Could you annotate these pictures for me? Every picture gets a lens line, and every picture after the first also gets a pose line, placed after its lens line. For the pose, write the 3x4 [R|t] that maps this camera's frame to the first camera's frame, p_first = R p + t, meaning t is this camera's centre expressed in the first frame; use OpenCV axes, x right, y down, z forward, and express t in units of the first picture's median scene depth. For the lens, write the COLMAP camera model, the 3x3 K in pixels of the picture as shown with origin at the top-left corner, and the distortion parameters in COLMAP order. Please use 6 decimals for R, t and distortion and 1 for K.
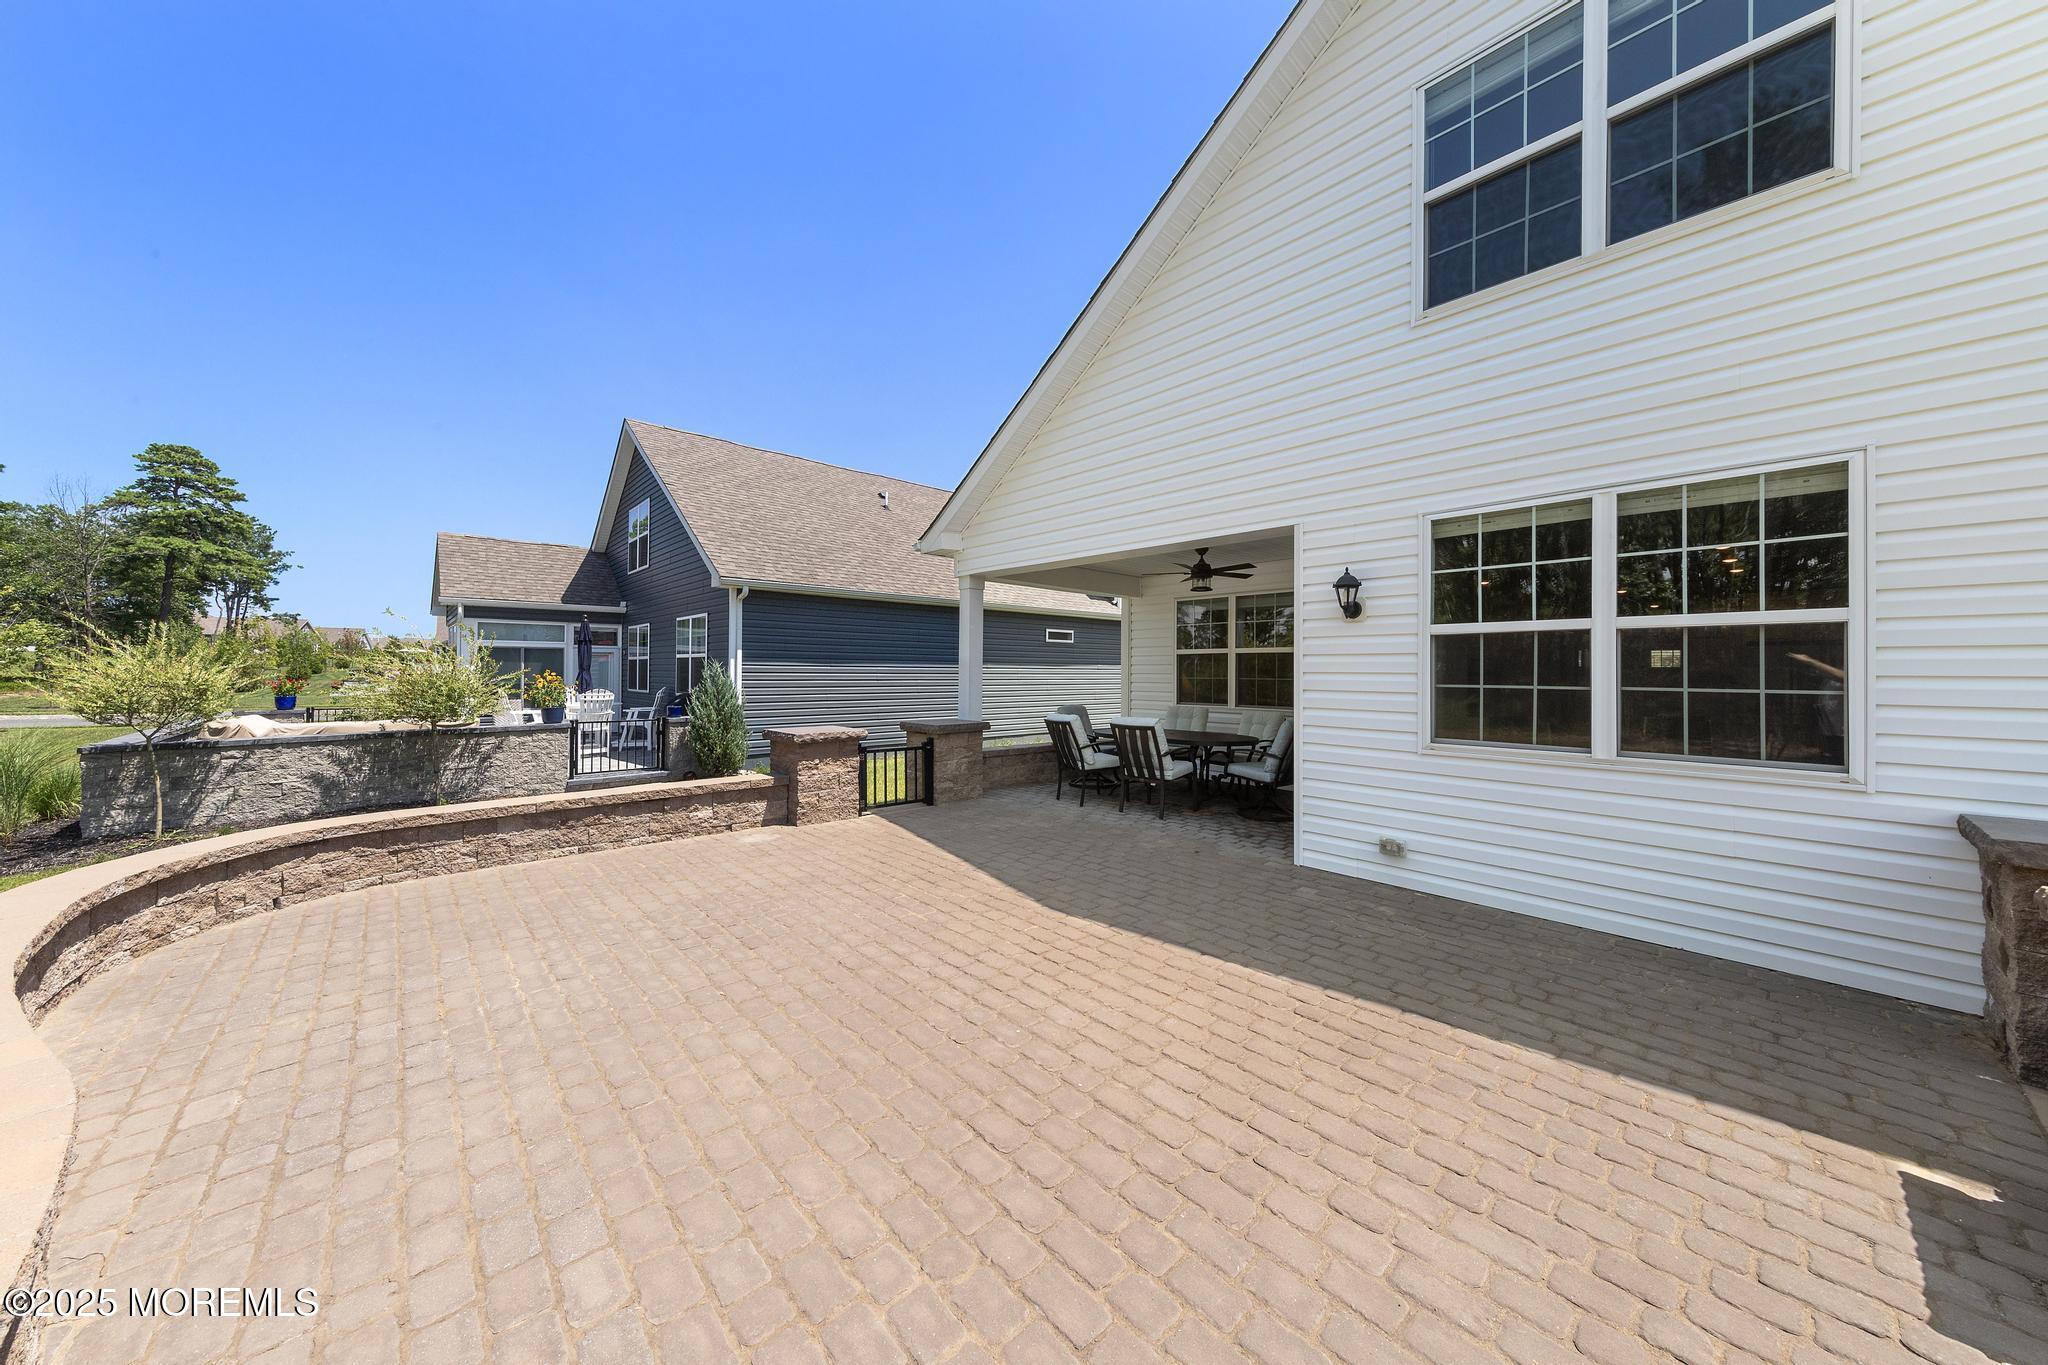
lens RADIAL K [[696.9, 0, 1042.9], [0, 696.9, 665.9], [0, 0, 1]] dist [0.009369, 0.000116]
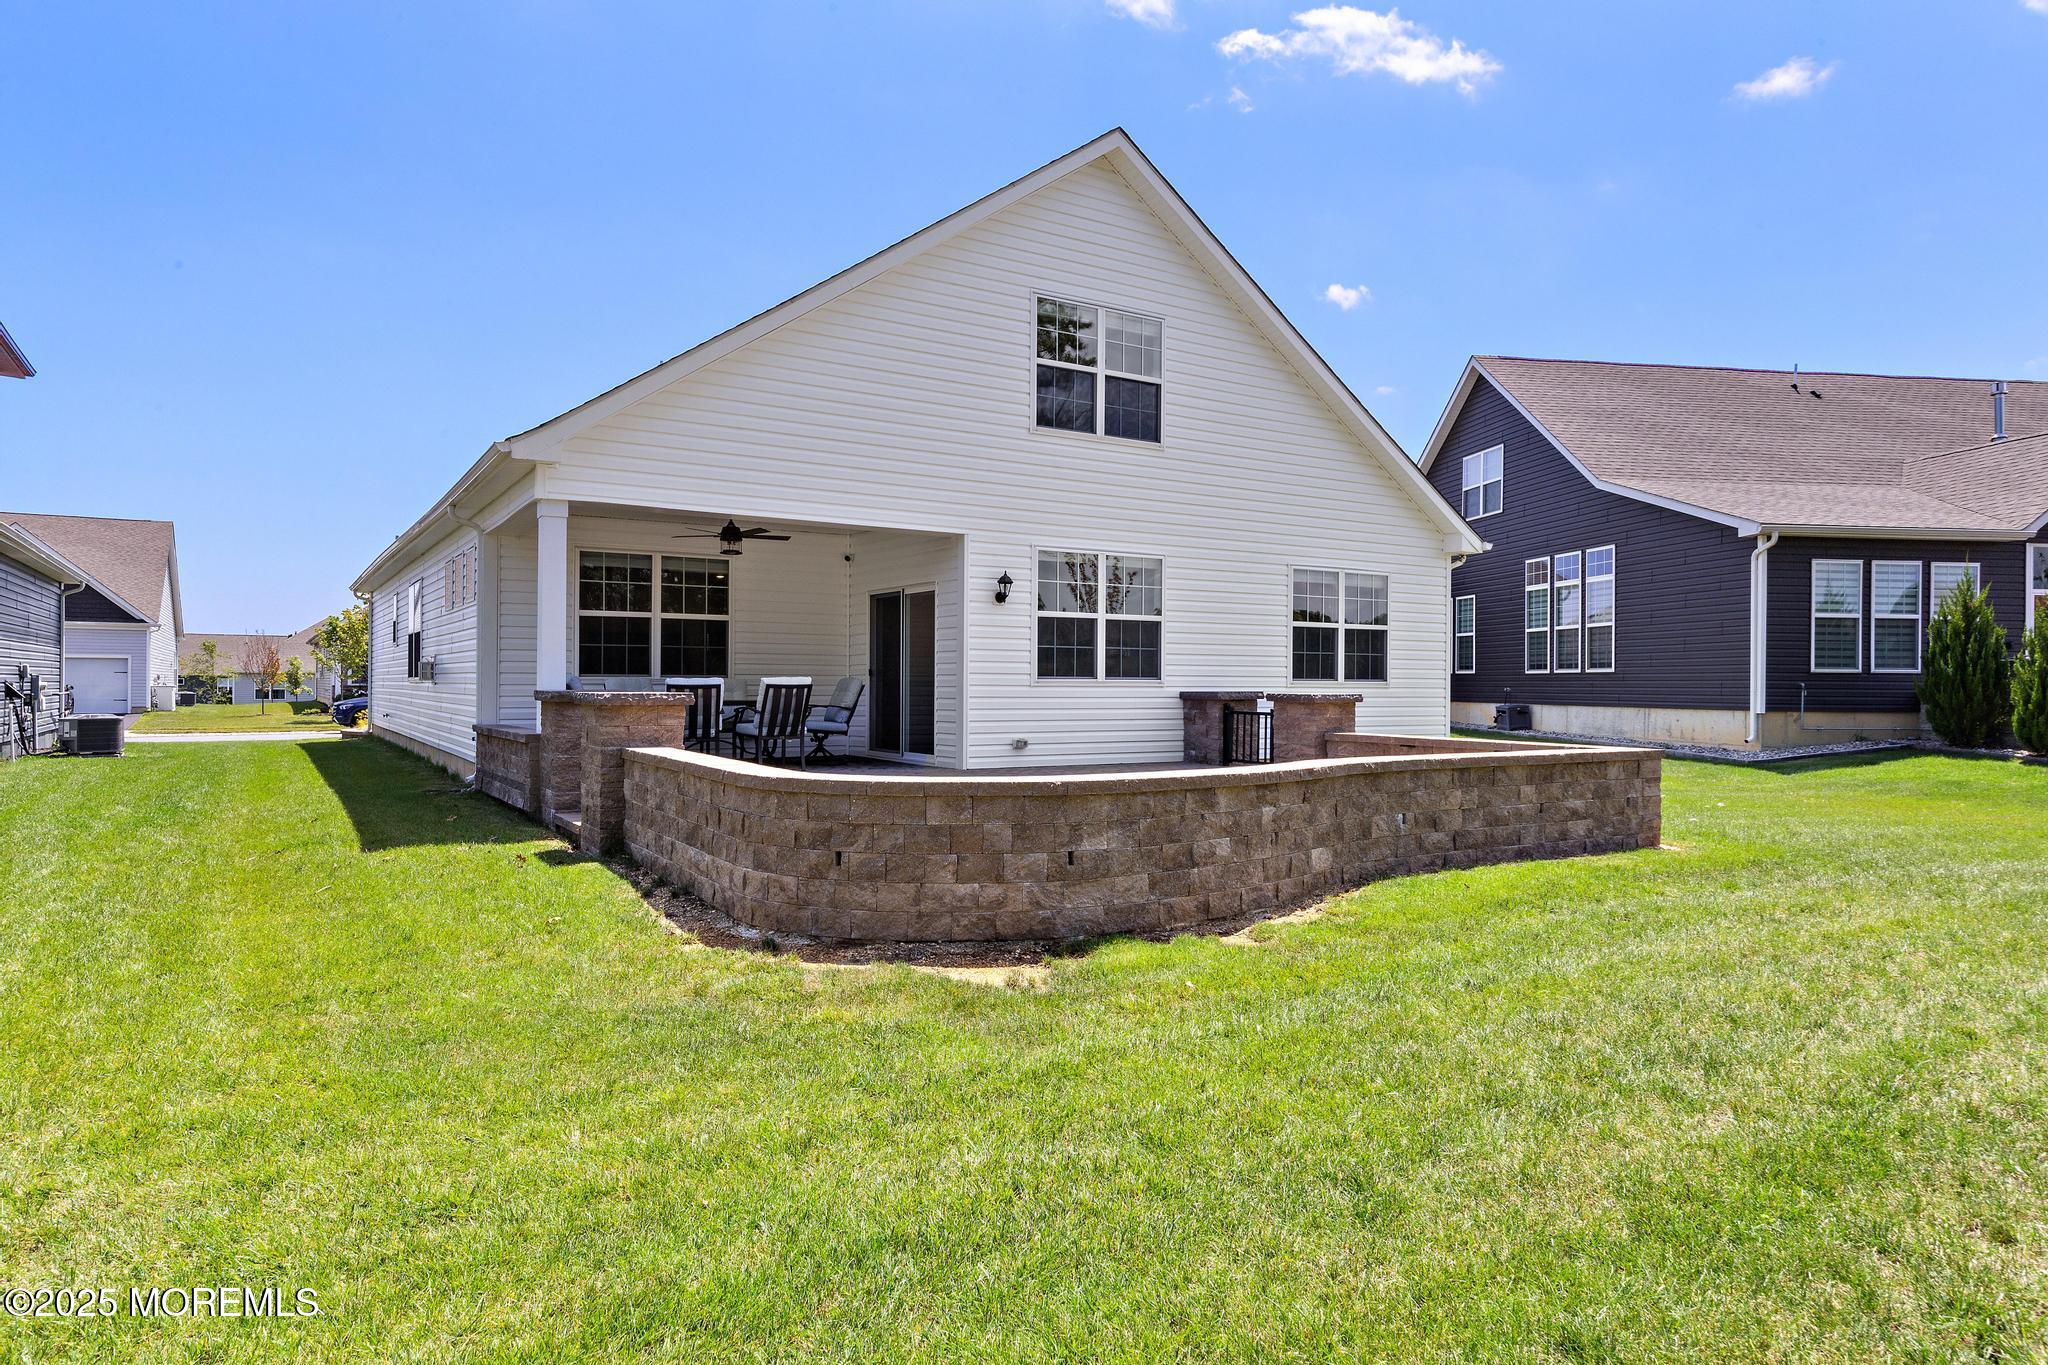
lens RADIAL K [[1244.9, 0, 1024.0], [0, 1244.9, 682.5], [0, 0, 1]] dist [0.007617, 0.001650]
pose [[0.188310, -0.005899, 0.982092, -2.361328], [-0.013357, 0.999874, 0.008567, 0.088330], [-0.982019, -0.014731, 0.188208, 0.432168]]
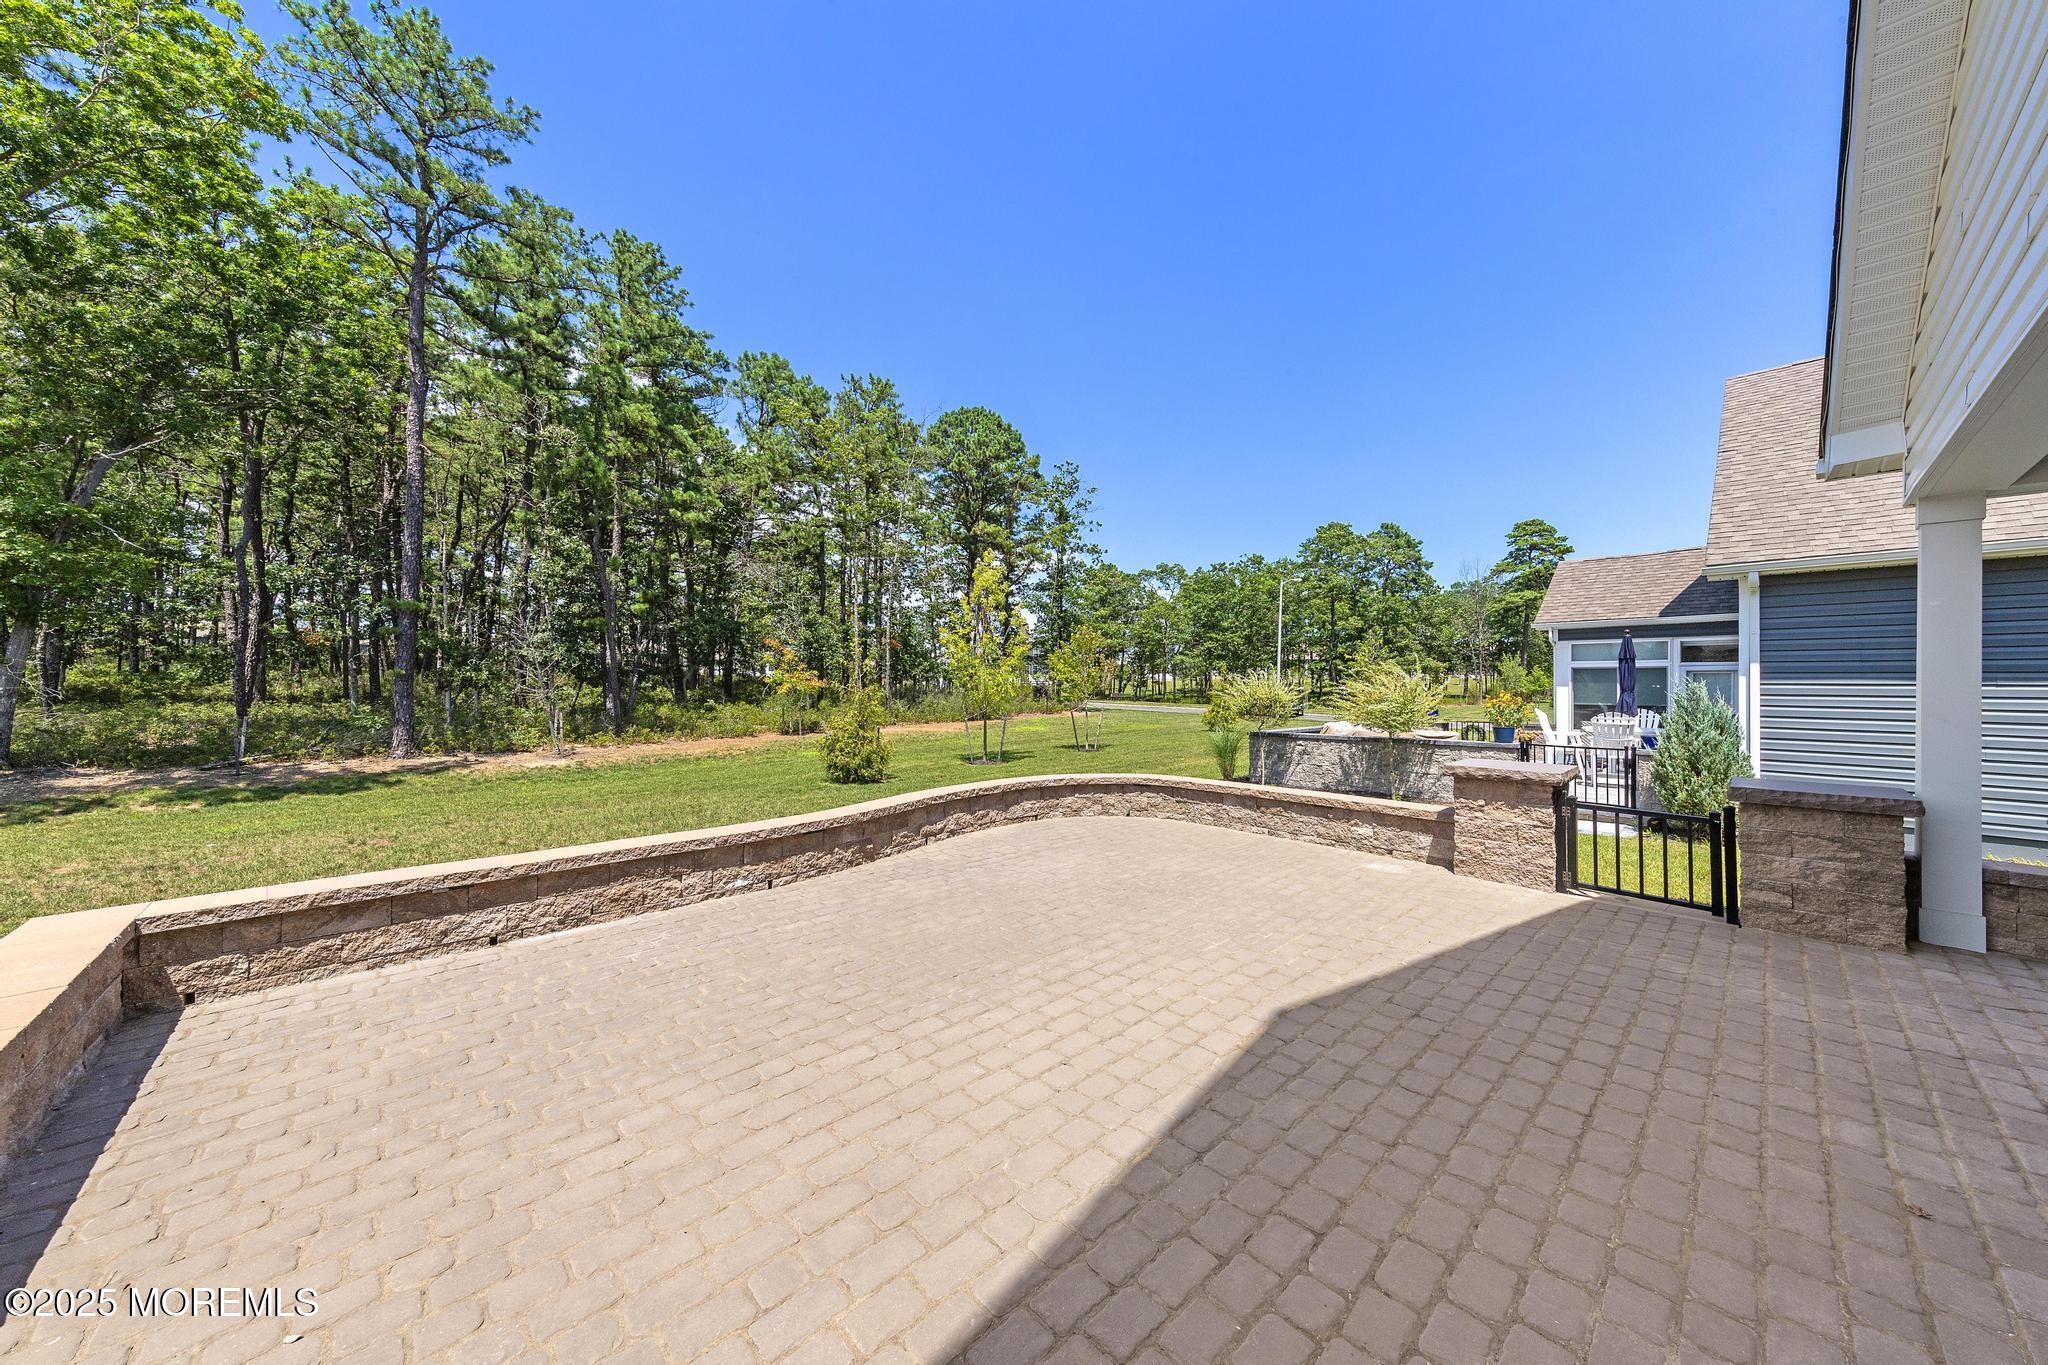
lens RADIAL K [[687.0, 0, 1024.0], [0, 687.0, 682.5], [0, 0, 1]] dist [0.008184, 0.000029]
pose [[0.003620, -0.009328, -0.999950, 0.661494], [0.001773, 0.999955, -0.009321, 0.005304], [0.999992, -0.001739, 0.003636, 0.641528]]
